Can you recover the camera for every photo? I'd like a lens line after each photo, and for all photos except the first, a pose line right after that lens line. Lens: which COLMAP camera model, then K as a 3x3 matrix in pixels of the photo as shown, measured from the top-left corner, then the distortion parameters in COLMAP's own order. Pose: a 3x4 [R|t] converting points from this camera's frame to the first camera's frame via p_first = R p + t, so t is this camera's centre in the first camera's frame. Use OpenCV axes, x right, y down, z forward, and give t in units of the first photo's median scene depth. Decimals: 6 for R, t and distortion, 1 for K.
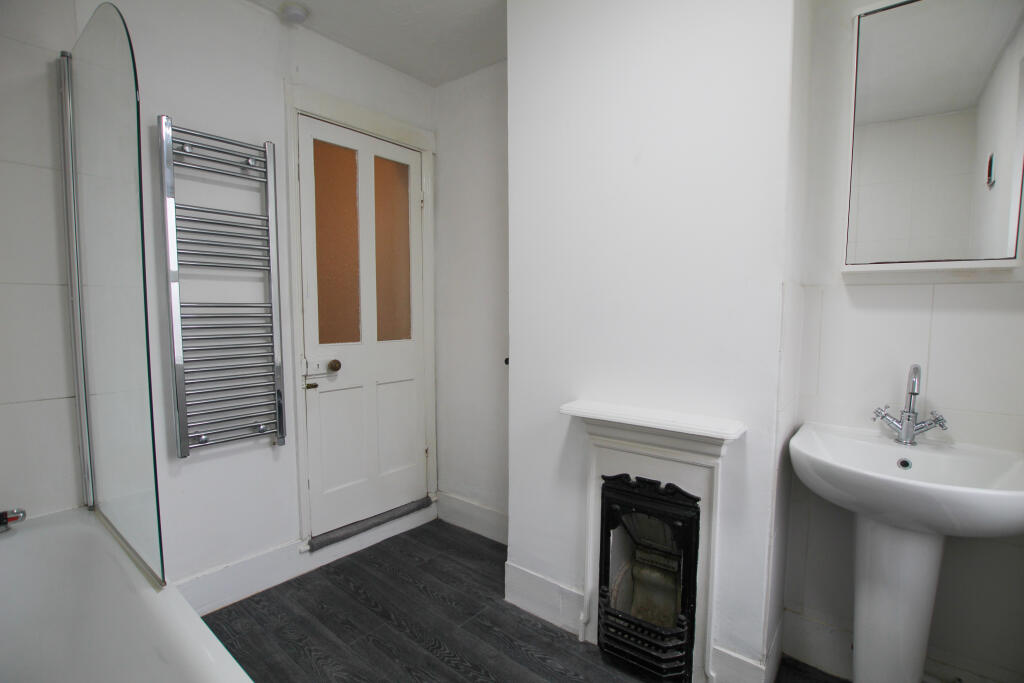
lens RADIAL K [[485.0, 0, 512.0], [0, 485.0, 341.5], [0, 0, 1]] dist [-0.003606, -0.000312]
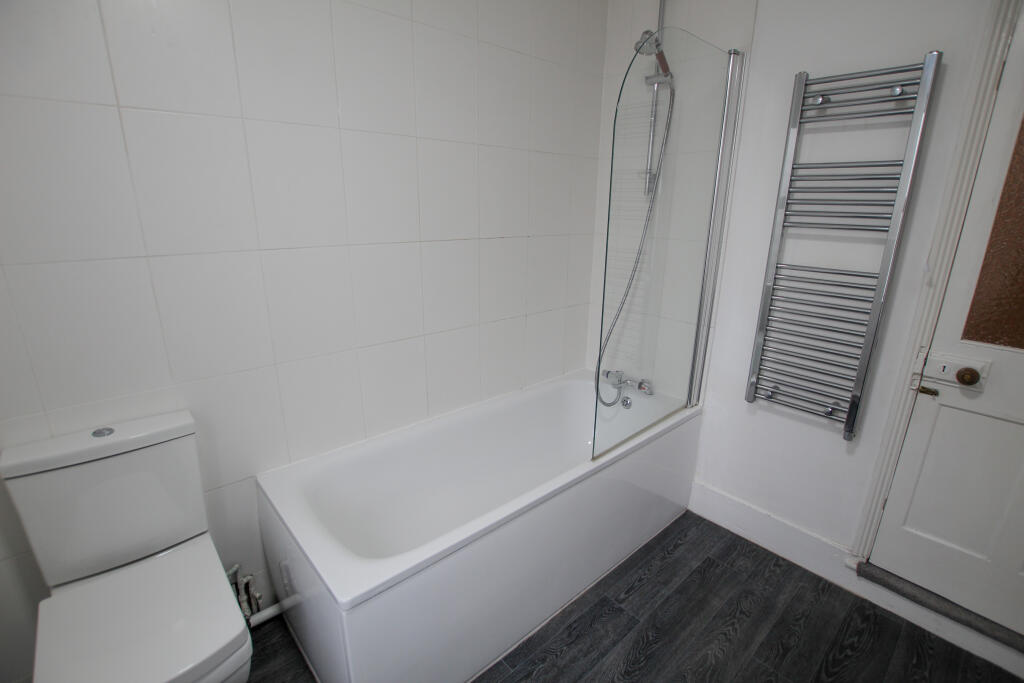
lens RADIAL K [[485.0, 0, 512.0], [0, 485.0, 341.5], [0, 0, 1]] dist [-0.003606, -0.000312]
pose [[-0.132508, 0.279072, -0.951084, 0.384390], [-0.069250, 0.954594, 0.289750, -0.165820], [0.988760, 0.104257, -0.107165, 0.504738]]
